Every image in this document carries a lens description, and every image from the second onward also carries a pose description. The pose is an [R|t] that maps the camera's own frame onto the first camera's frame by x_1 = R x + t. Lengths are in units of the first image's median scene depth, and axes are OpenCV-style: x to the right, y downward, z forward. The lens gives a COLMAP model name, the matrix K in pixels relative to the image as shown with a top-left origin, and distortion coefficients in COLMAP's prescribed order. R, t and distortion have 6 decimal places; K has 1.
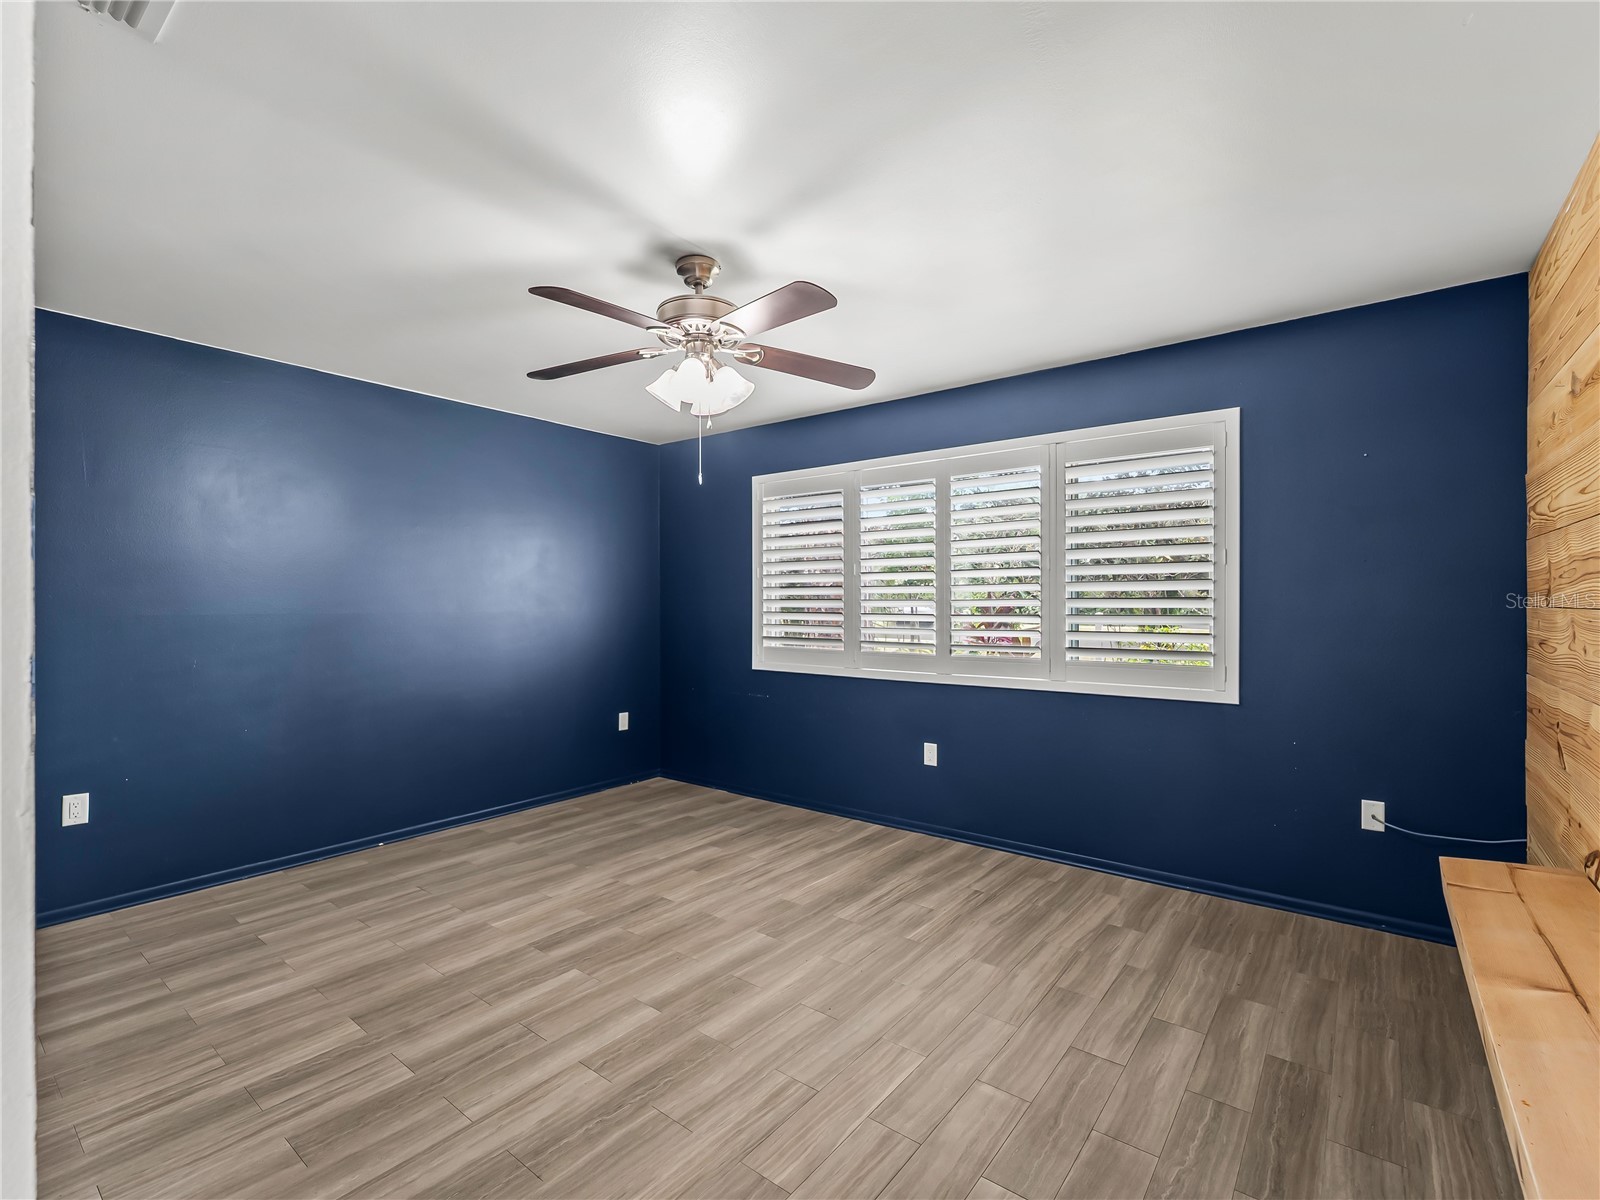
lens RADIAL K [[721.9, 0, 806.5], [0, 721.9, 610.1], [0, 0, 1]] dist [-0.002147, -0.000958]
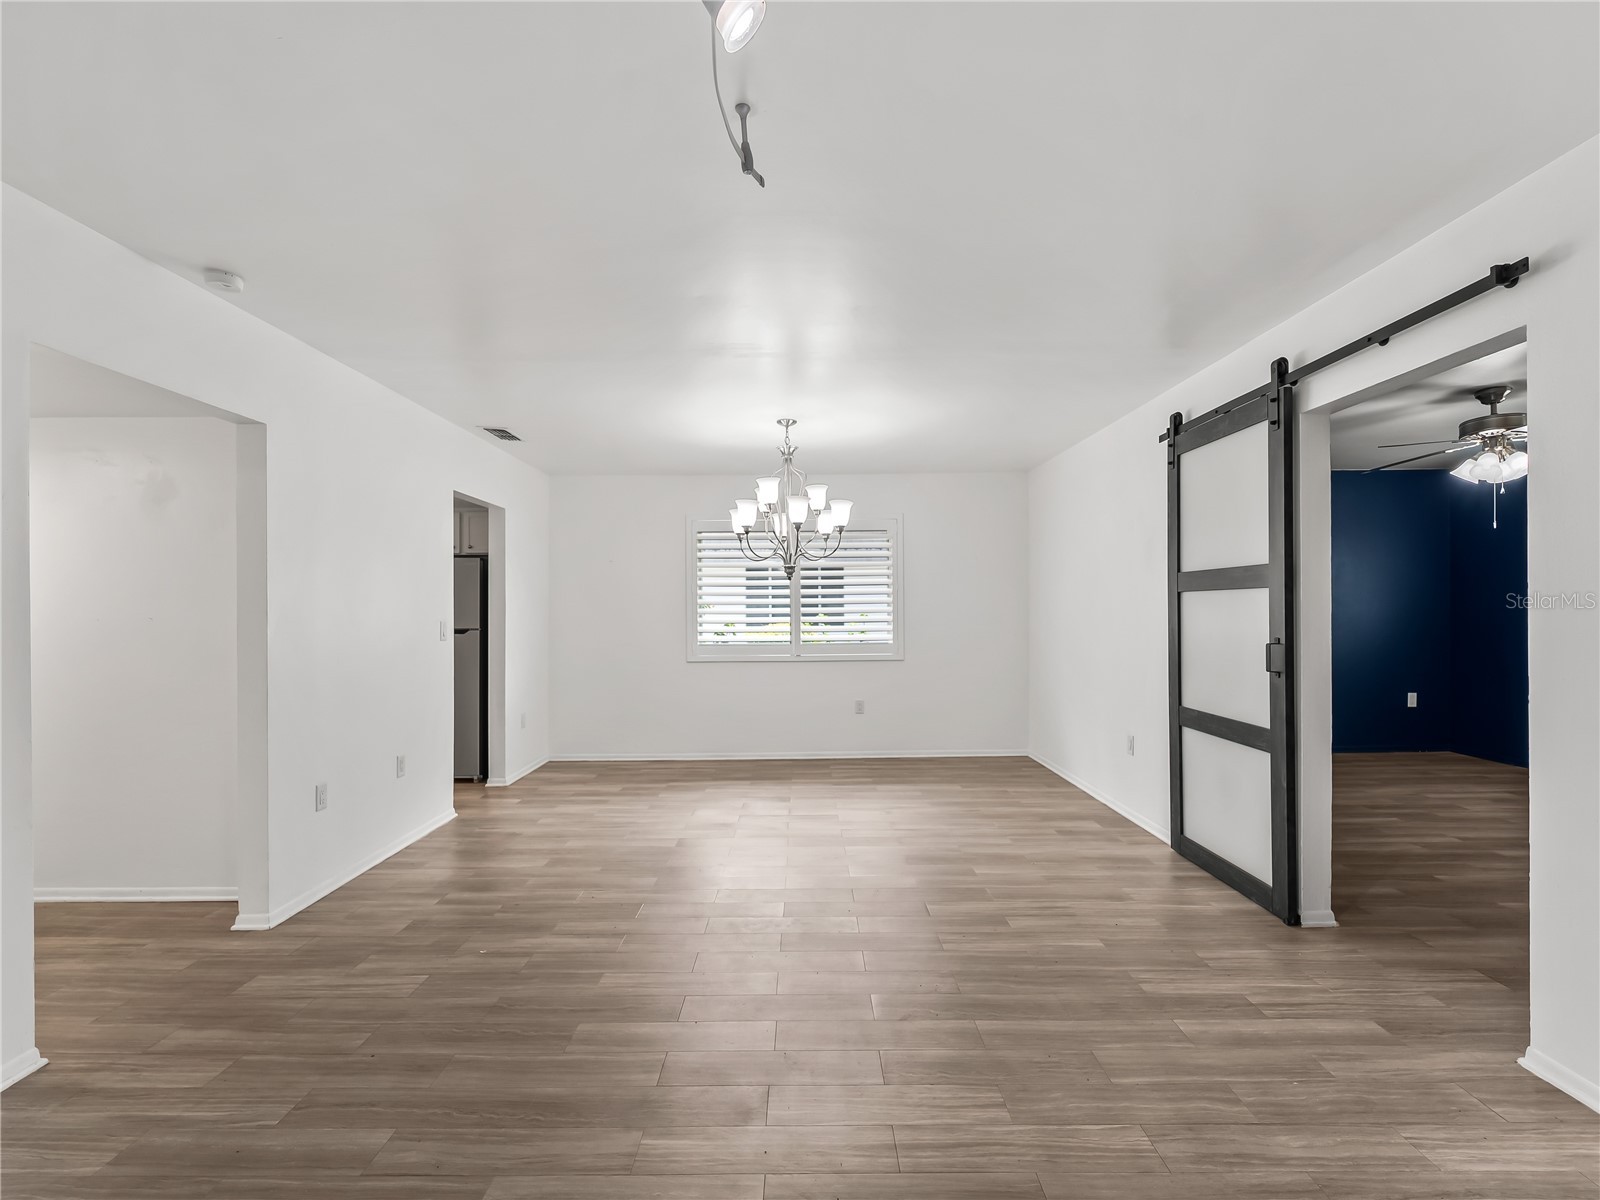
lens RADIAL K [[743.5, 0, 810.8], [0, 743.5, 614.1], [0, 0, 1]] dist [-0.005153, -0.000990]
pose [[0.626164, 0.002586, -0.779687, 0.182497], [-0.001753, 0.999997, 0.001909, 0.012179], [0.779690, 0.000172, 0.626166, -1.207362]]
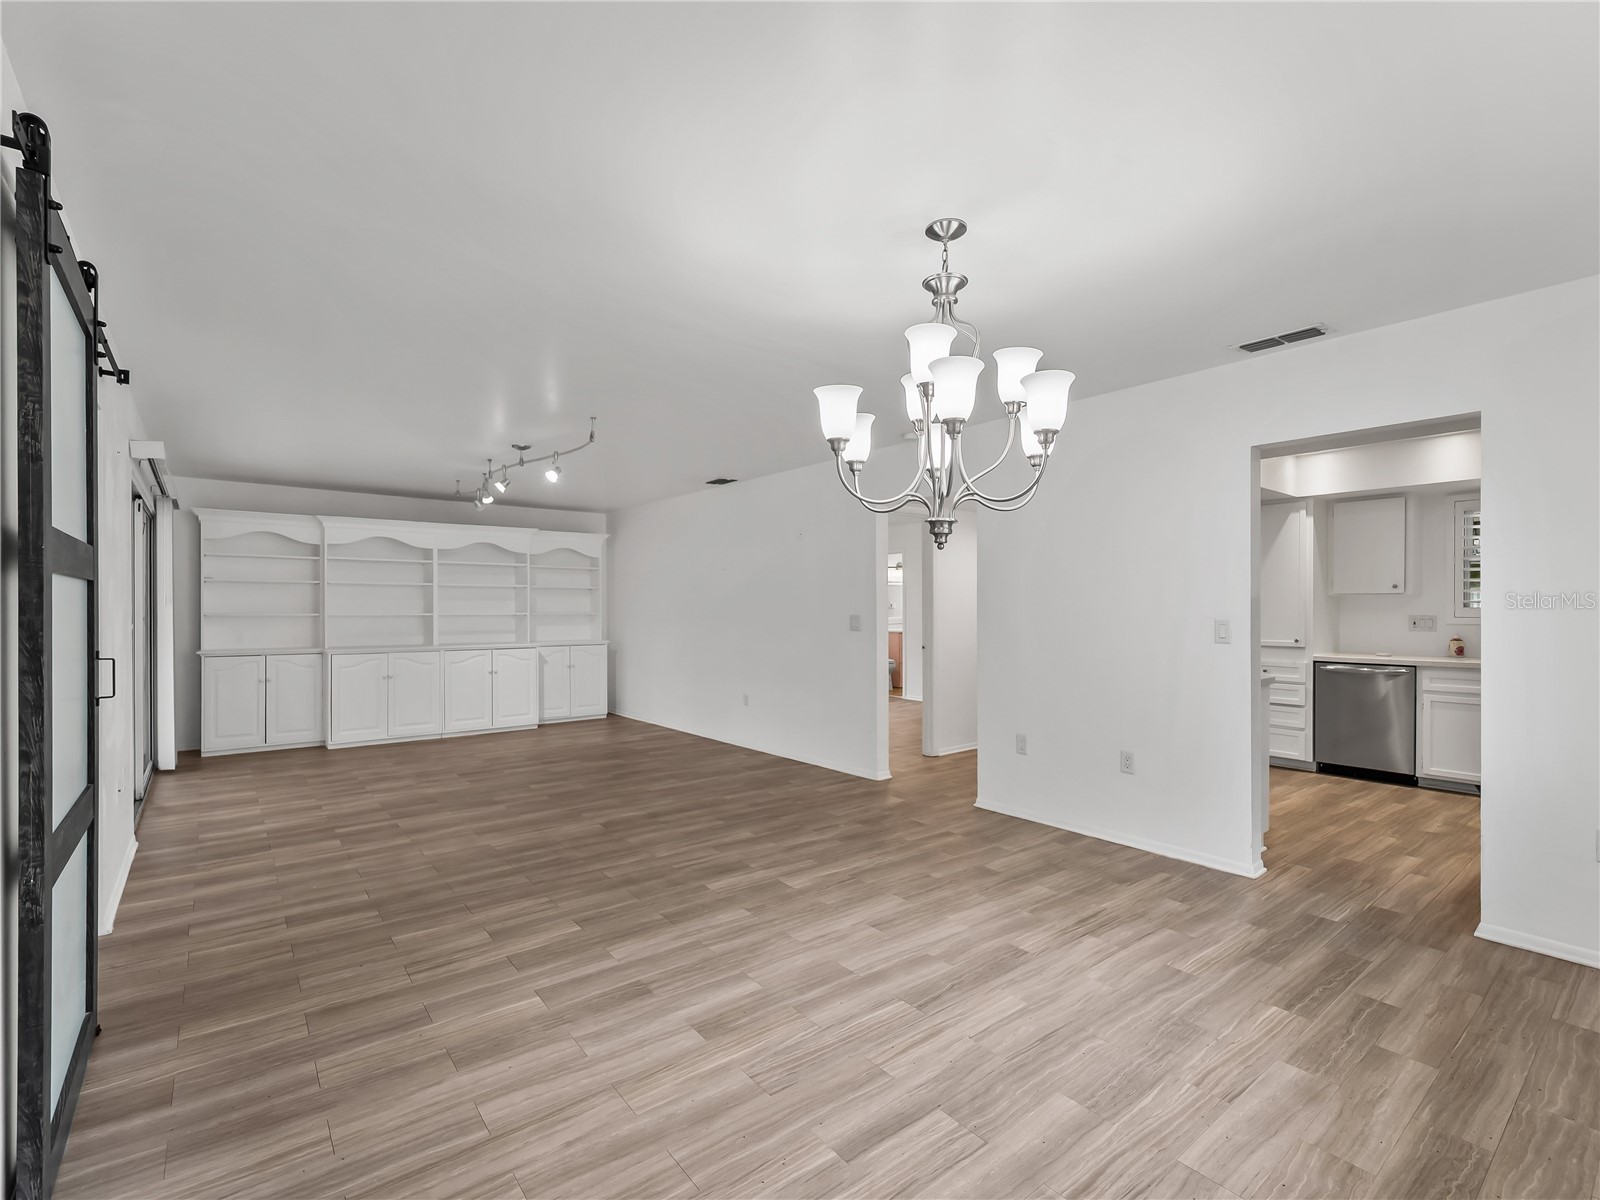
lens RADIAL K [[721.9, 0, 806.5], [0, 721.9, 610.1], [0, 0, 1]] dist [-0.002147, -0.000958]
pose [[-0.974072, 0.001061, 0.226235, -1.318951], [0.002720, 0.999972, 0.007021, -0.001055], [-0.226222, 0.007454, -0.974047, 0.814909]]
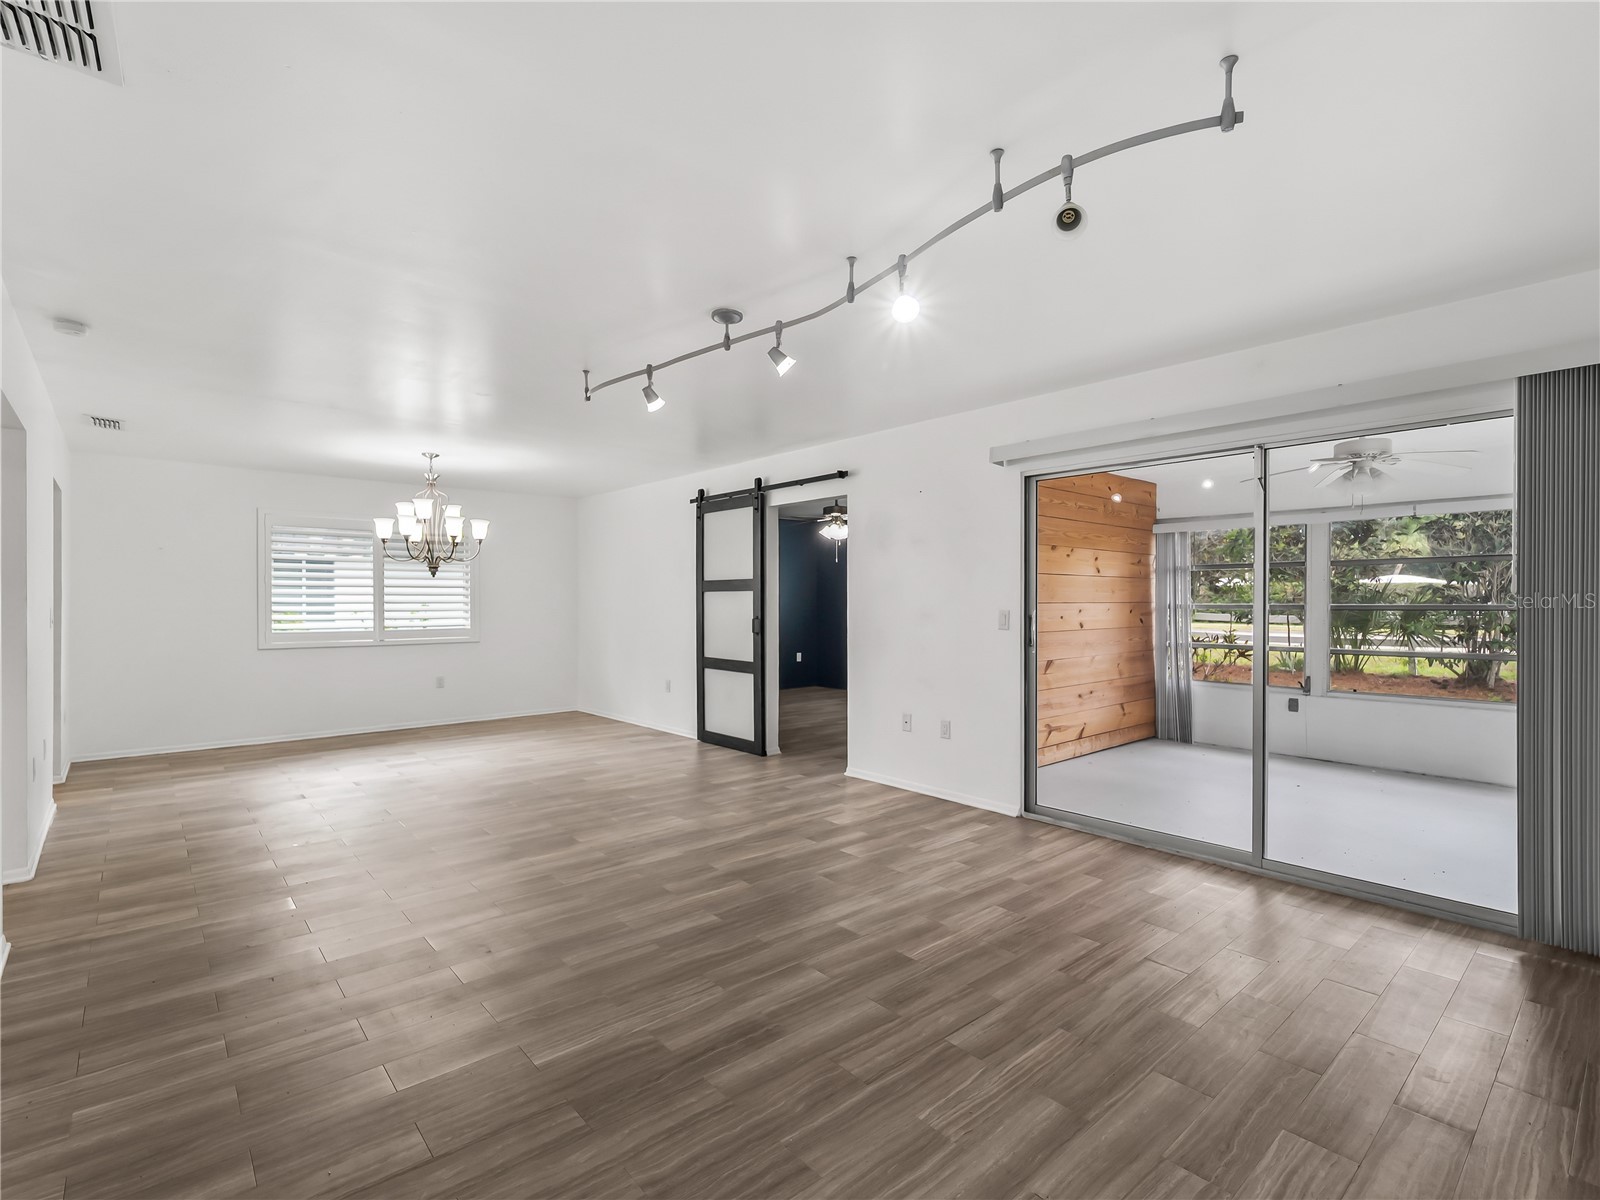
lens RADIAL K [[739.8, 0, 833.1], [0, 739.8, 604.1], [0, 0, 1]] dist [-0.000379, -0.010404]
pose [[0.989111, 0.004303, -0.147108, 0.323891], [-0.005469, 0.999957, -0.007518, 0.030624], [0.147069, 0.008241, 0.989092, -2.246124]]
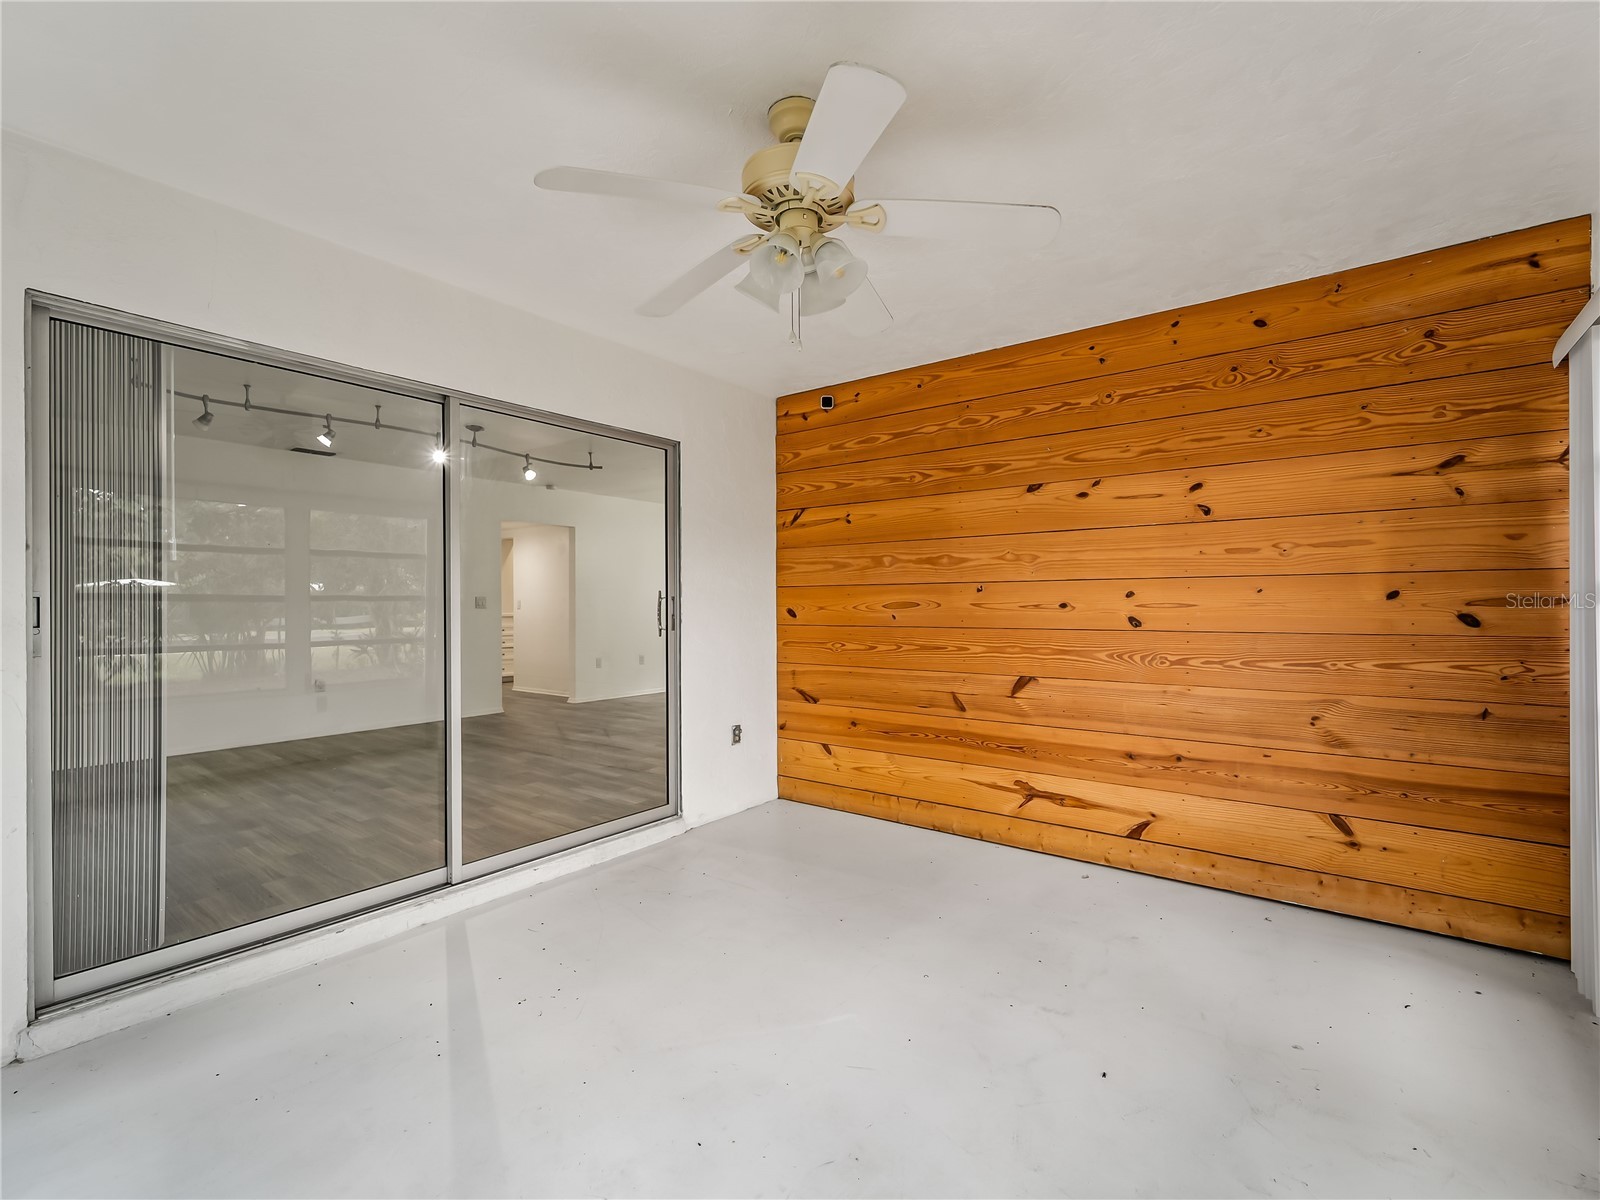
lens RADIAL K [[755.7, 0, 800.0], [0, 755.7, 600.0], [0, 0, 1]] dist [0.000313, -0.000169]
pose [[0.007755, -0.004195, -0.999961, 2.240388], [-0.005640, 0.999975, -0.004239, 0.051653], [0.999954, 0.005672, 0.007732, -0.111875]]
